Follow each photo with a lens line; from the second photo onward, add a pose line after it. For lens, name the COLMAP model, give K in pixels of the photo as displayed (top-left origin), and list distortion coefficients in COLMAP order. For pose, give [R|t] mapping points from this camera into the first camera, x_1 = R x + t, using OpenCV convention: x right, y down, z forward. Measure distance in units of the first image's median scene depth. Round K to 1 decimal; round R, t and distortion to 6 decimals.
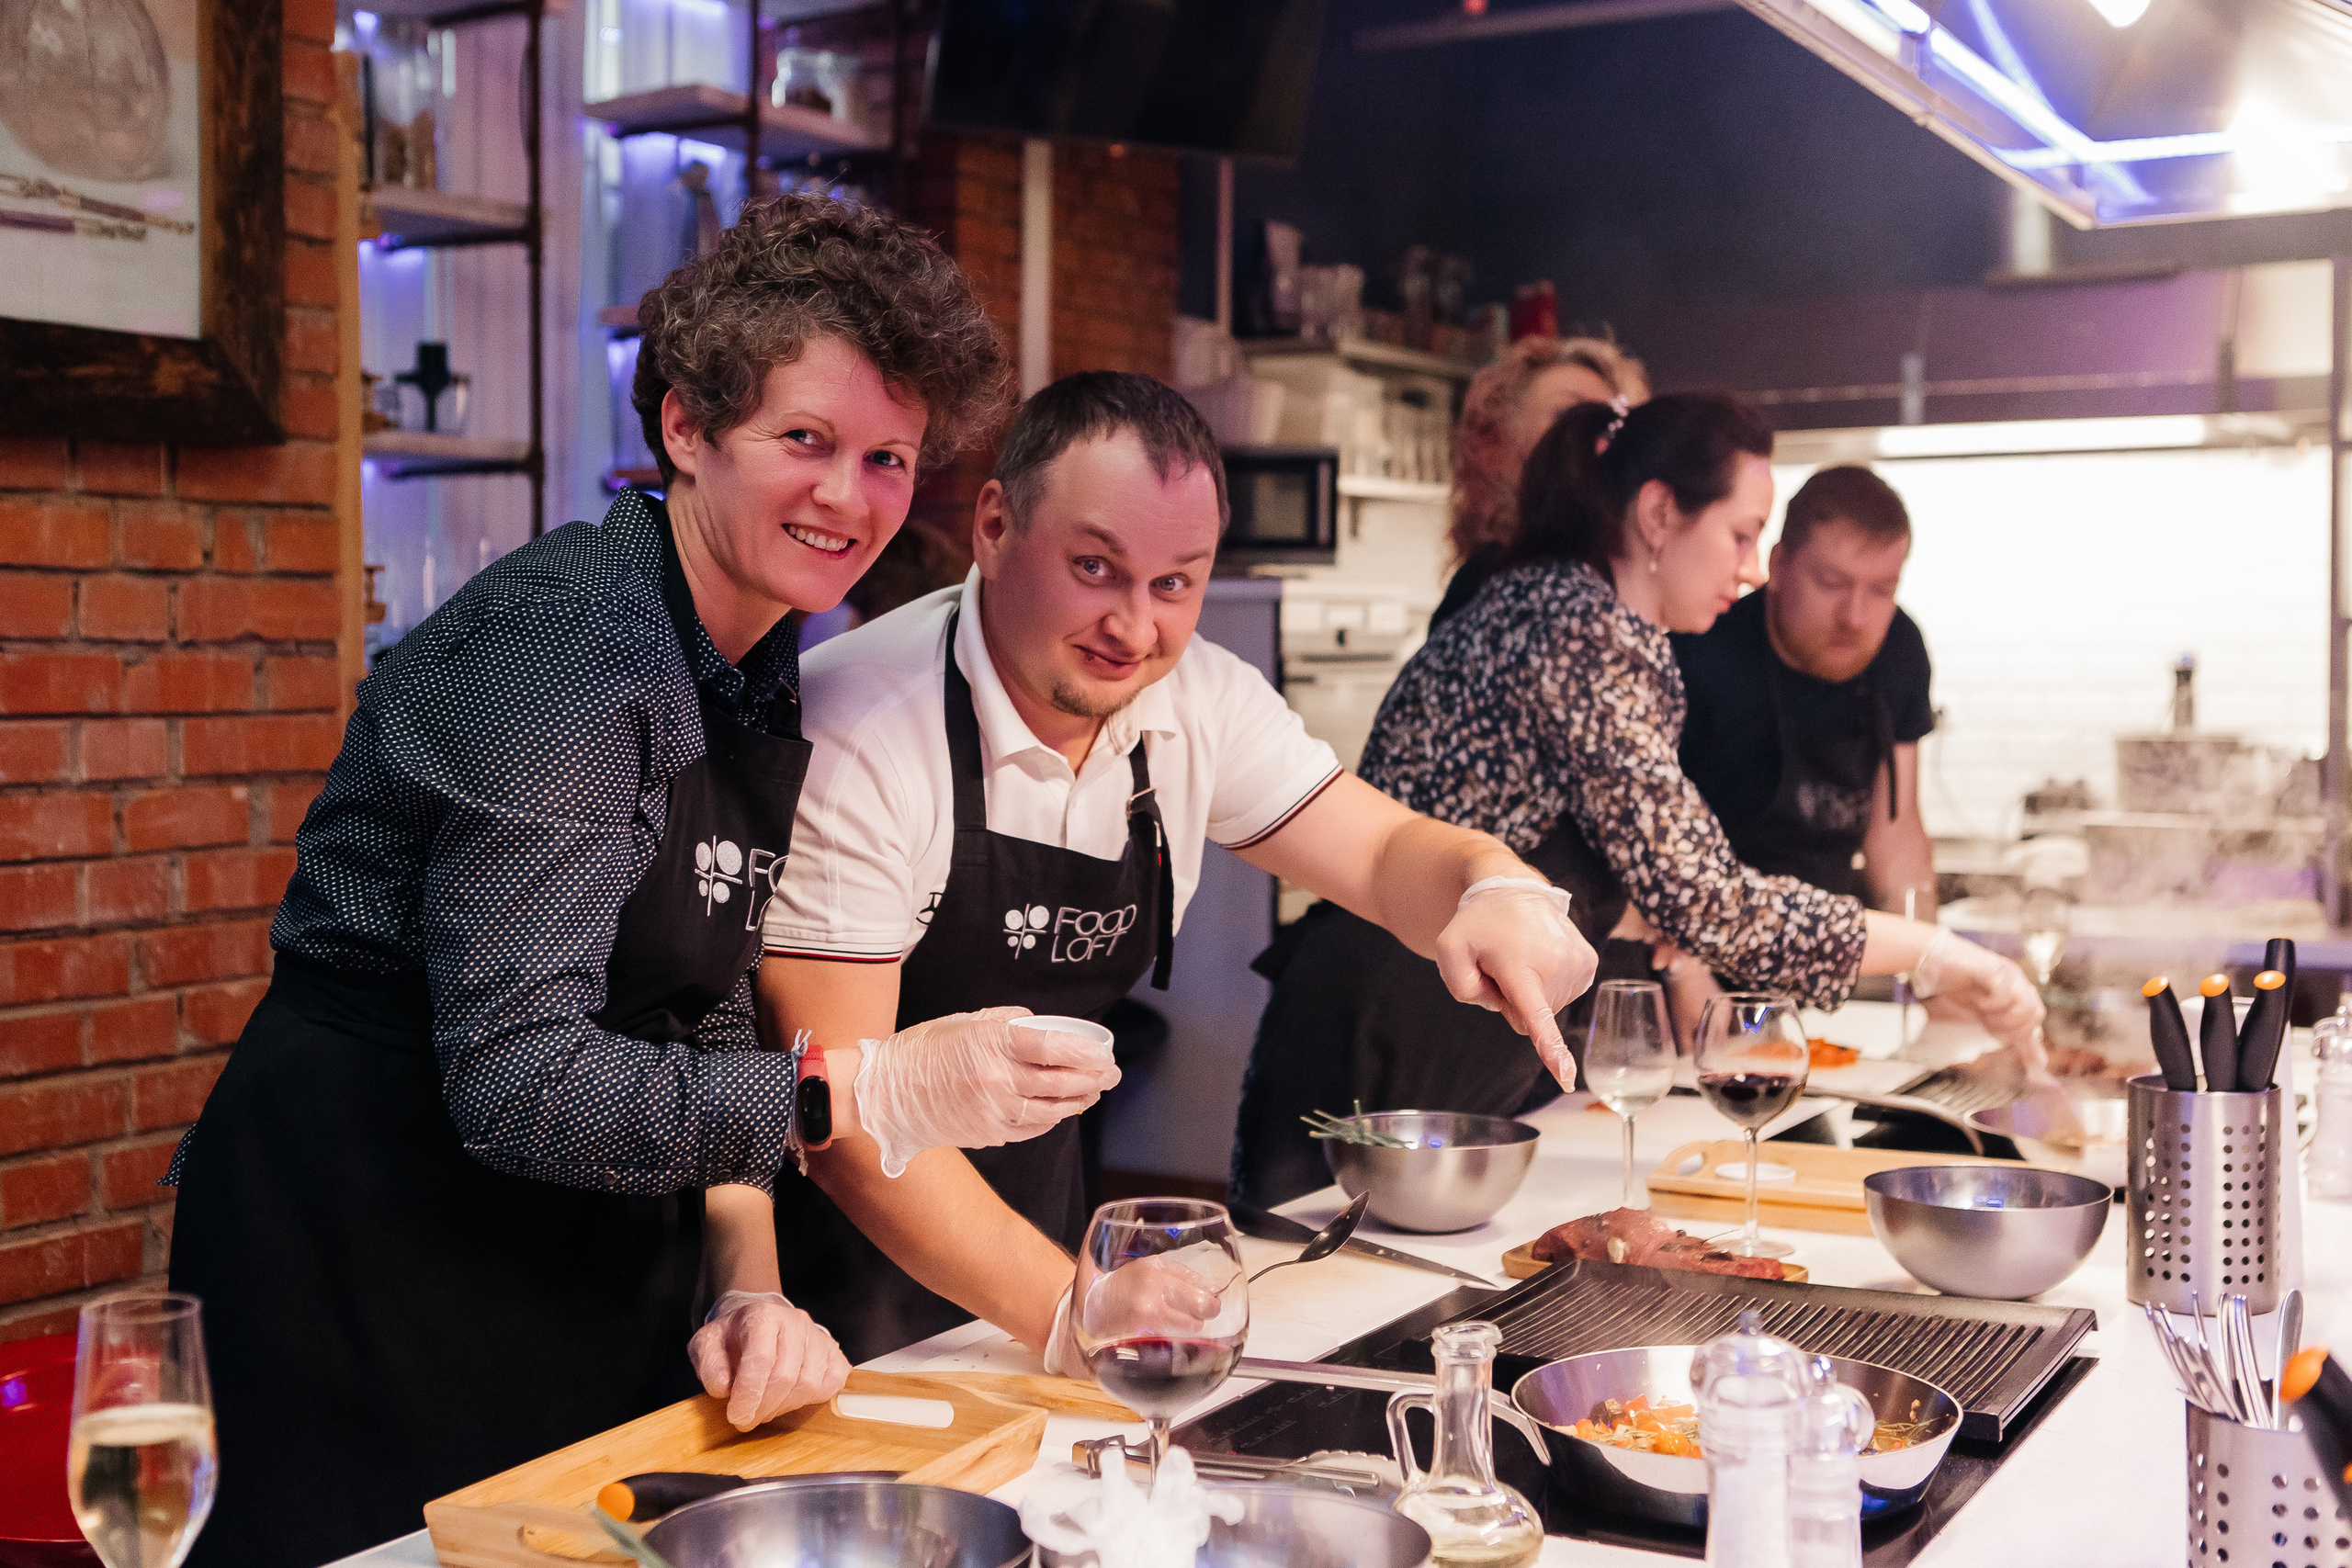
lens RADIAL K [[2862.7, 0, 1176.0], [0, 2862.7, 784.0], [0, 0, 1]] dist [-0.020559, -0.040933]
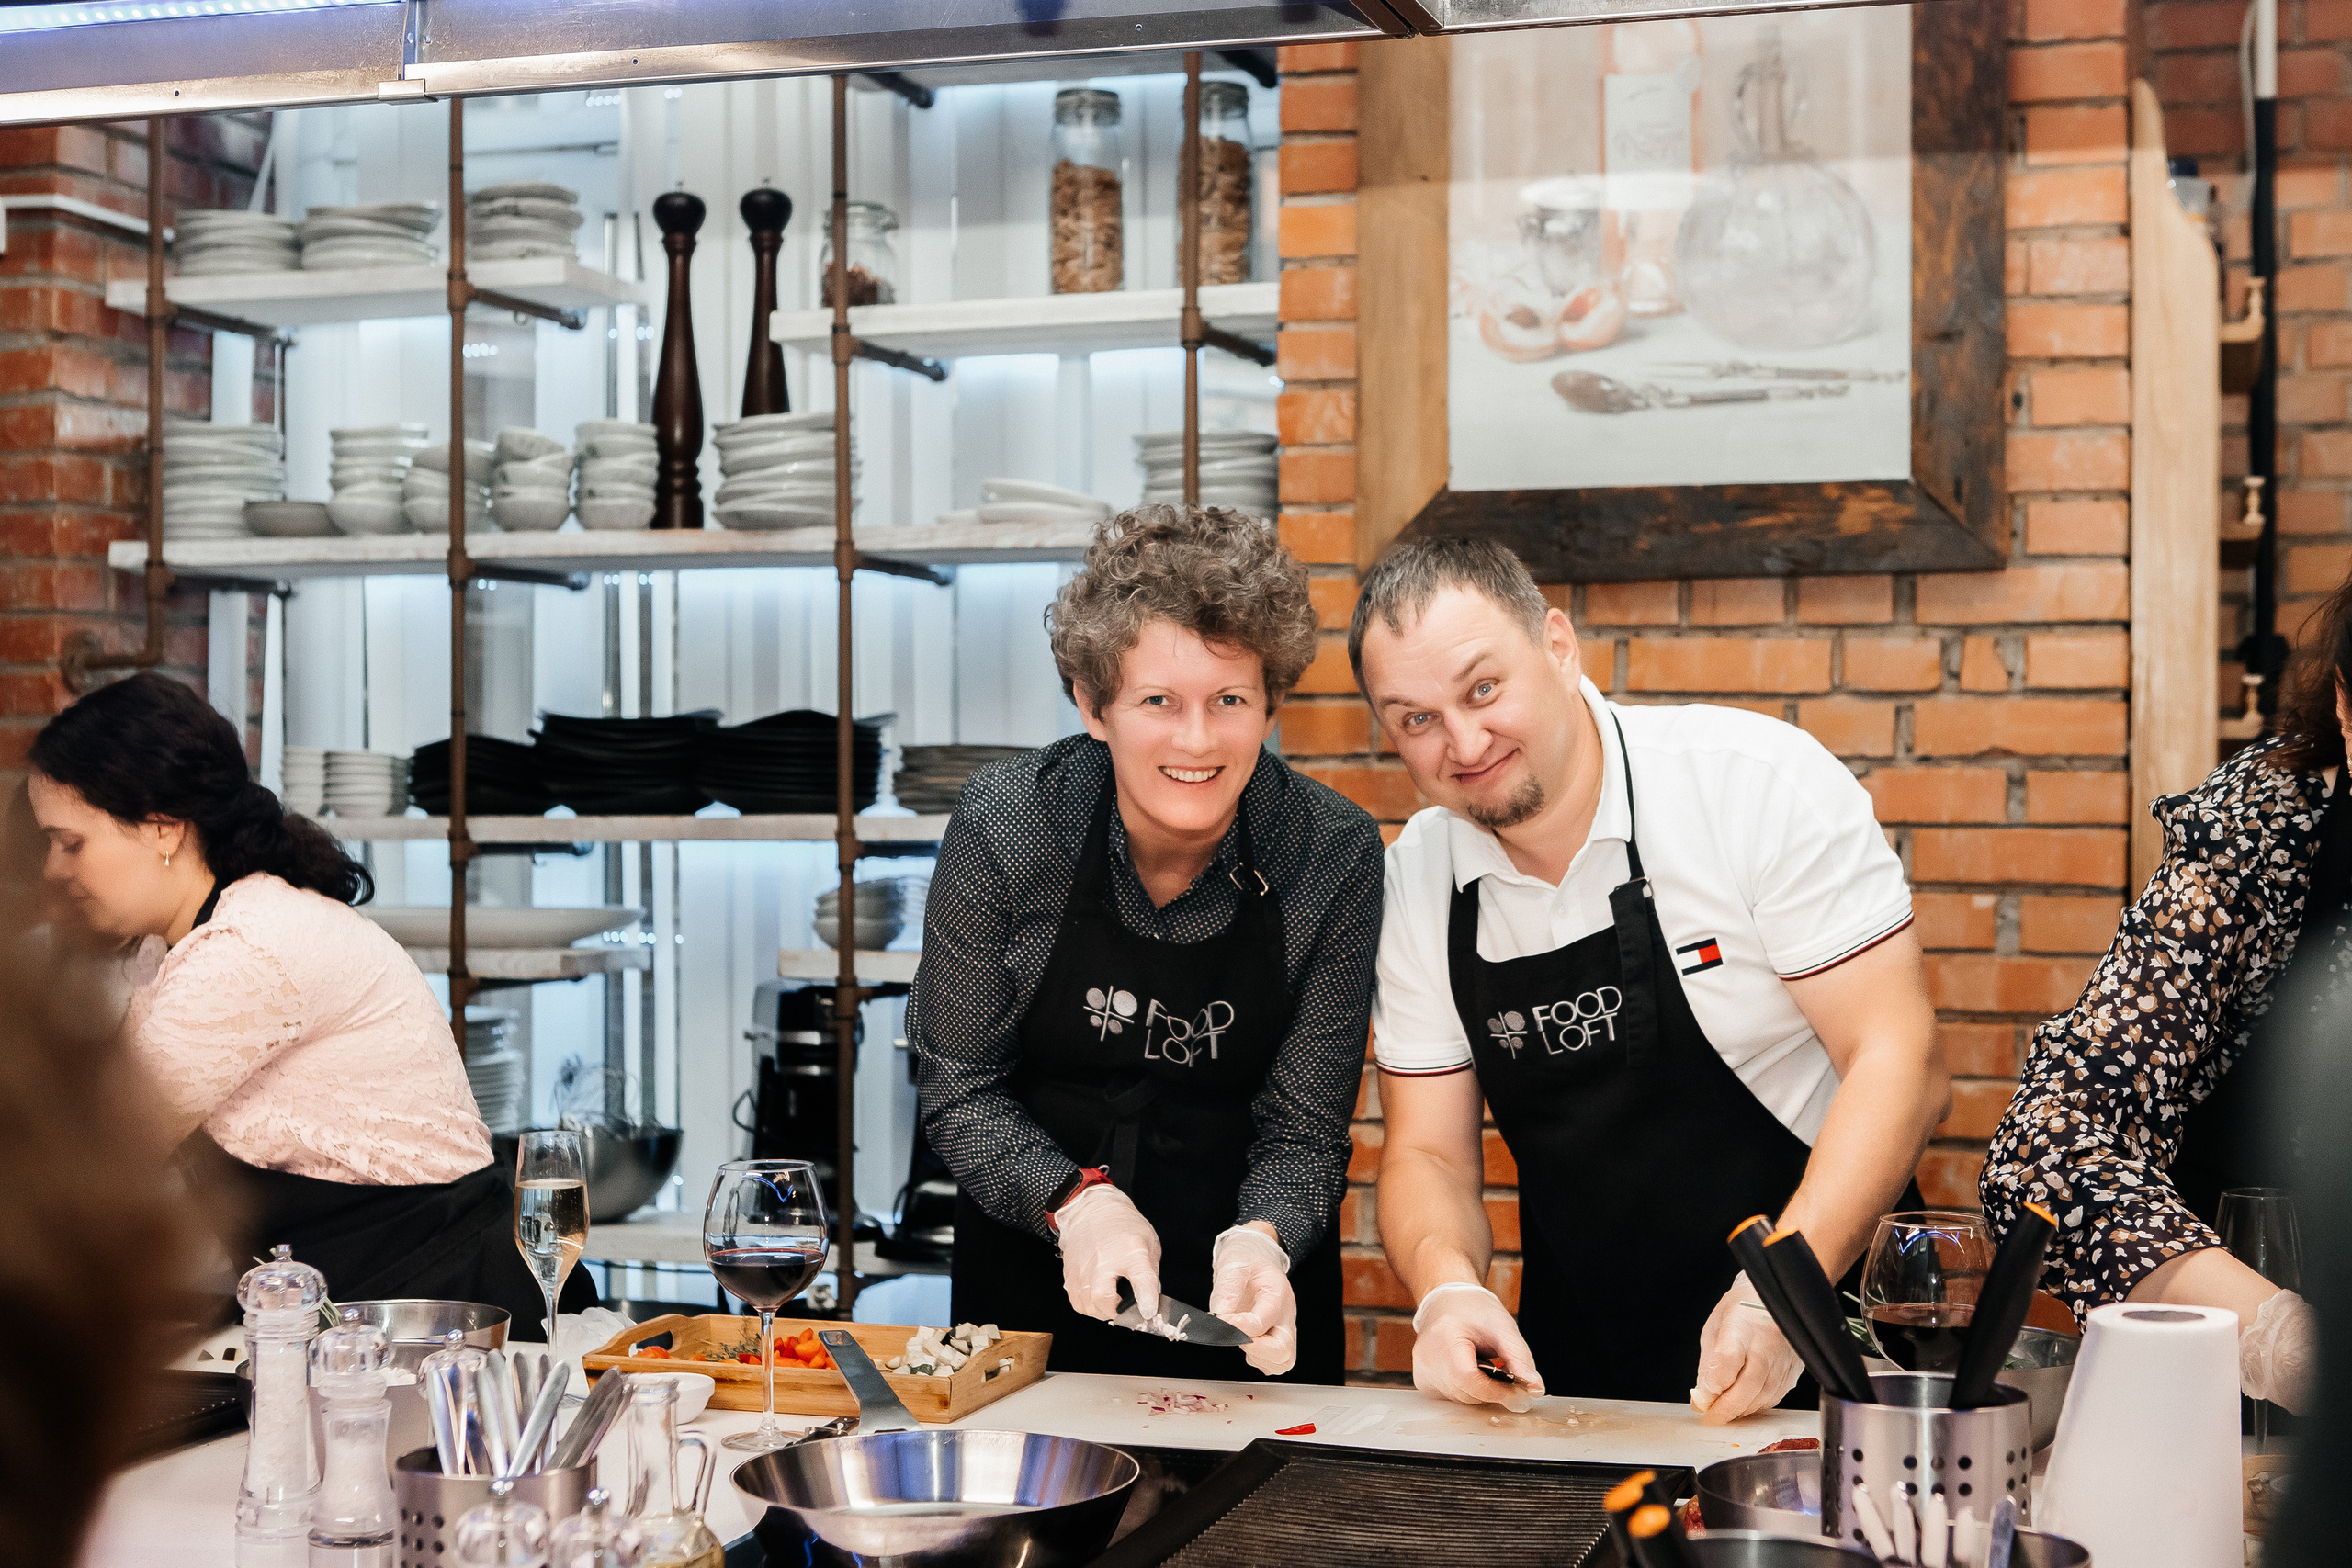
lens RADIAL K [[3379.3, 0, 1176.0], [0, 3379.3, 784.0], [0, 0, 1]] dist [-0.046020, -0.034772]
pose [[0.192214, 0.010531, -0.981296, 0.834058], [-0.042882, 0.999077, 0.002322, -0.030197], [0.980416, 0.041634, 0.192488, 0.474346]]
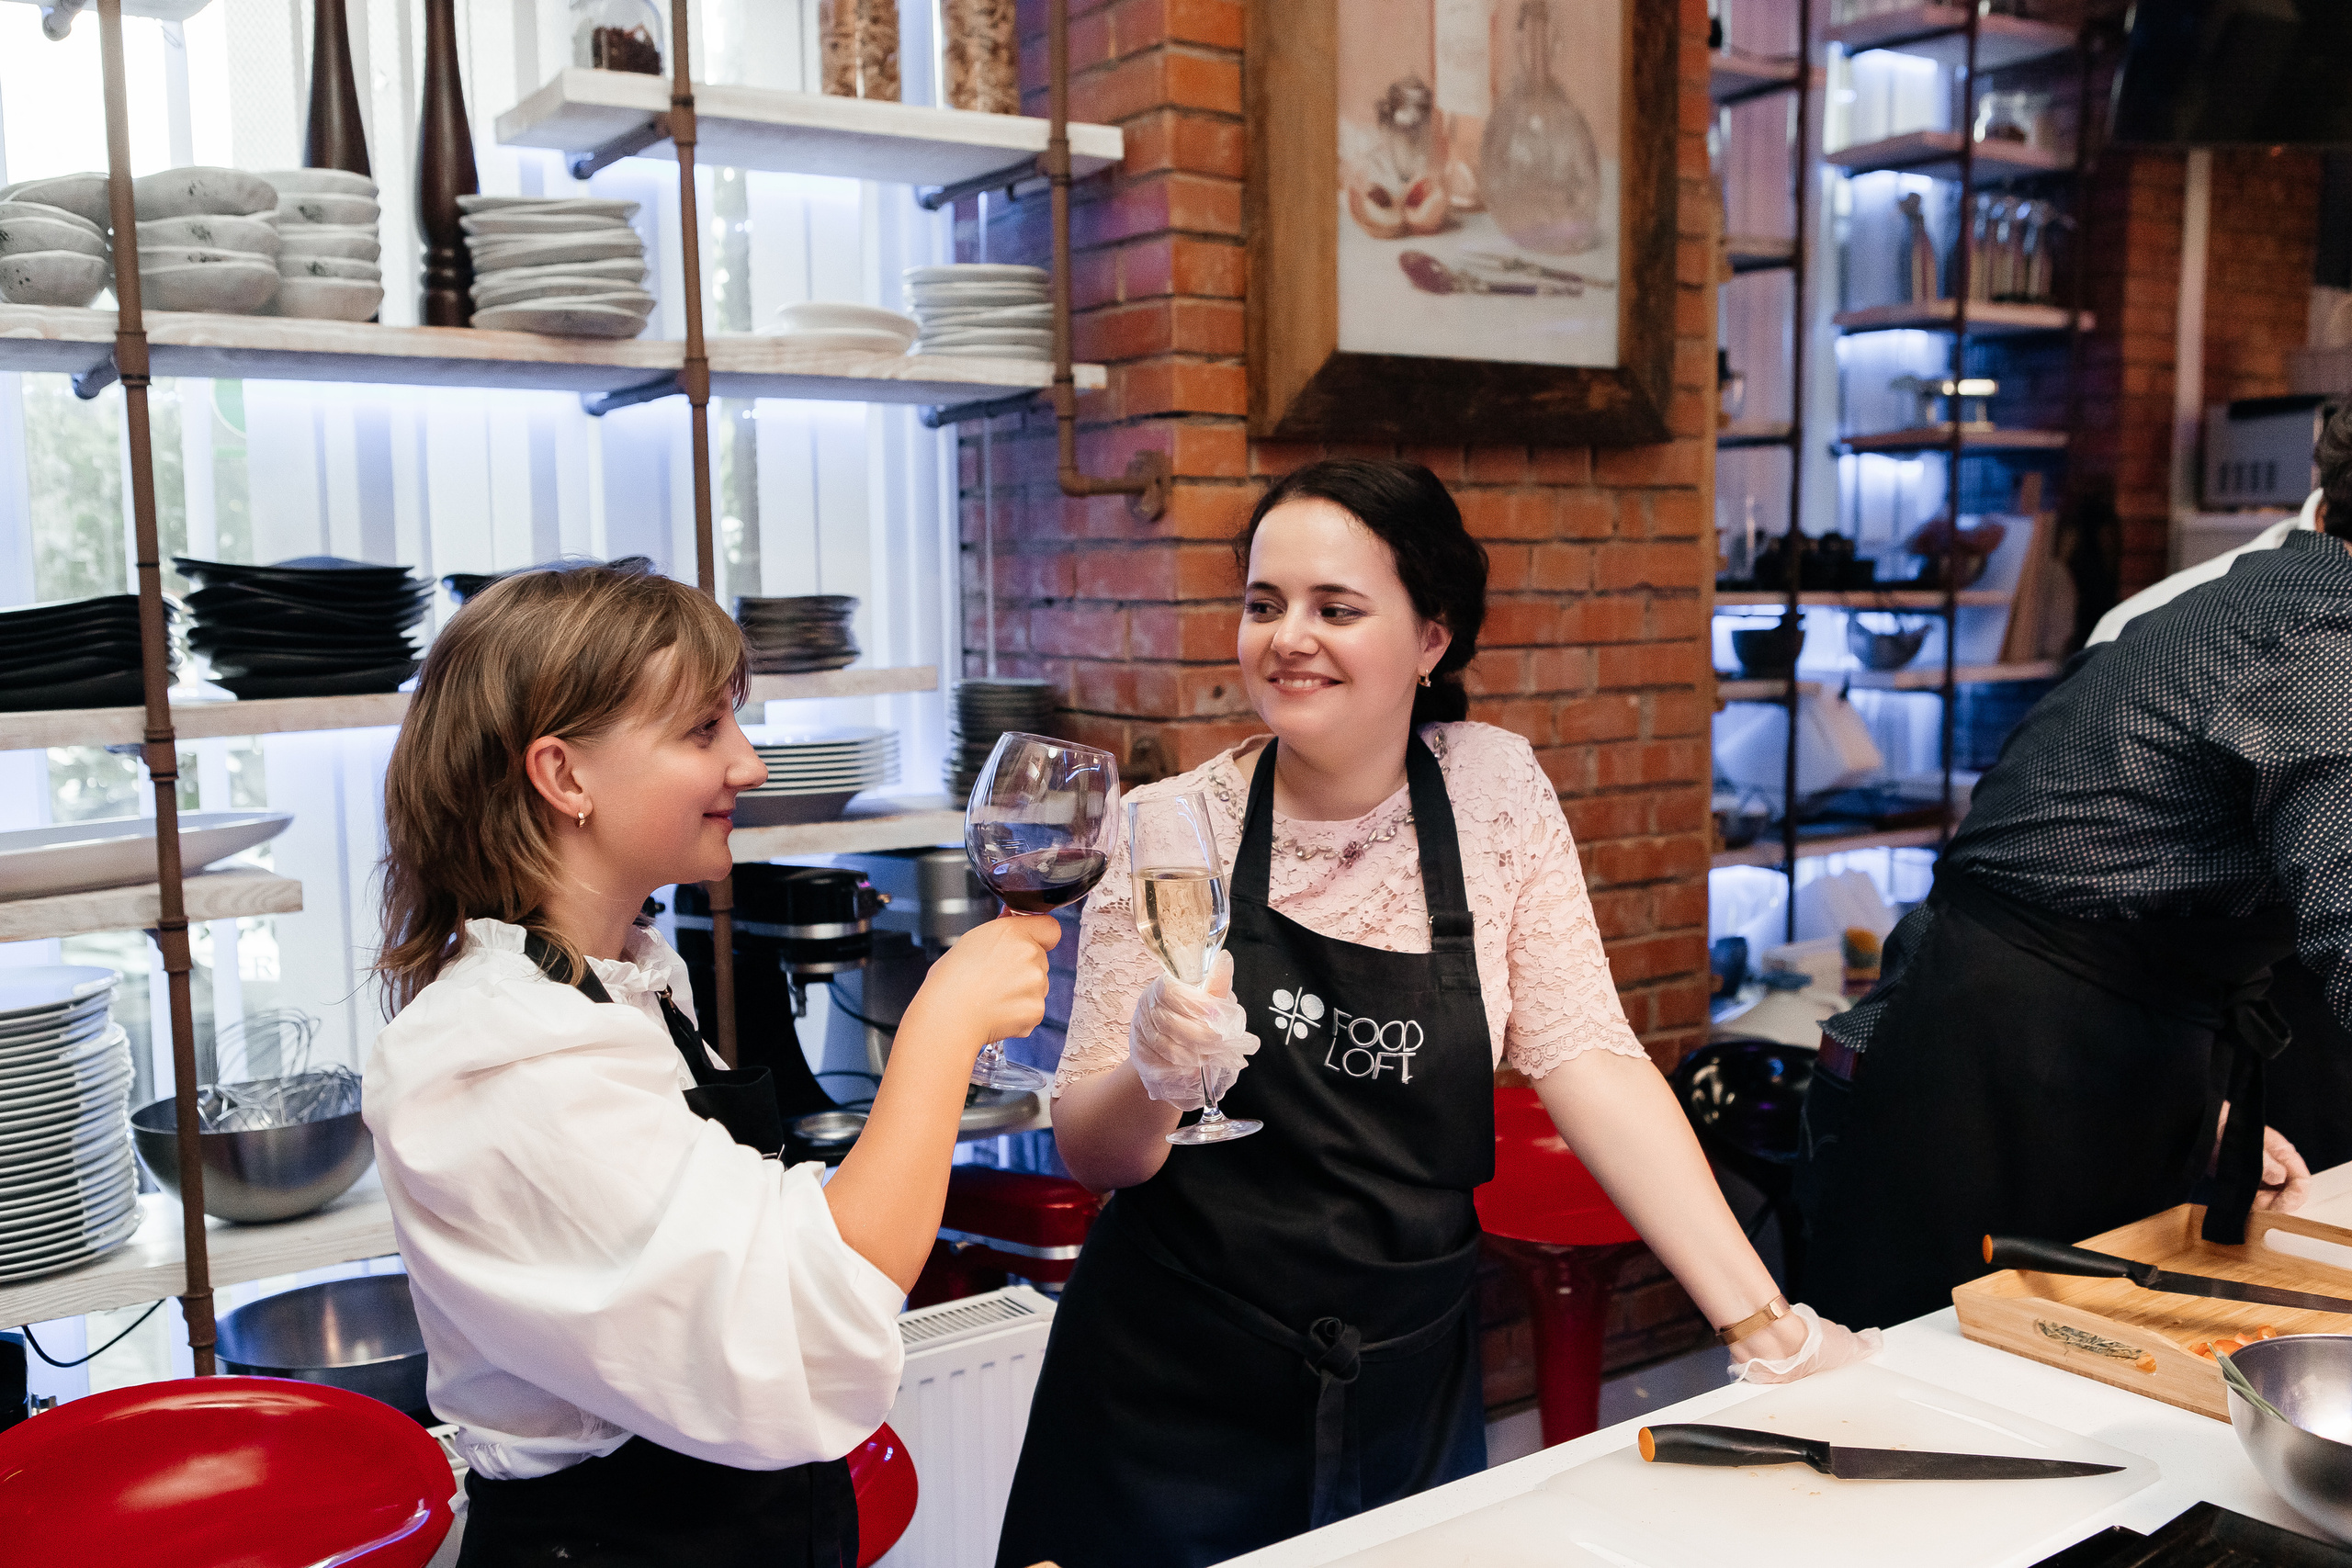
lens RADIAL K [[2112.3, 0, 1176.0], [0, 2112.3, 784.0], [0, 0, 1]] dist [-0.001264, -0.008719]
pose [[0.903101, 0.032540, -0.428194, -0.092427], [-0.006467, 0.998042, 0.062206, -0.018715], [0.429380, -0.053409, 0.901543, -0.006194]]
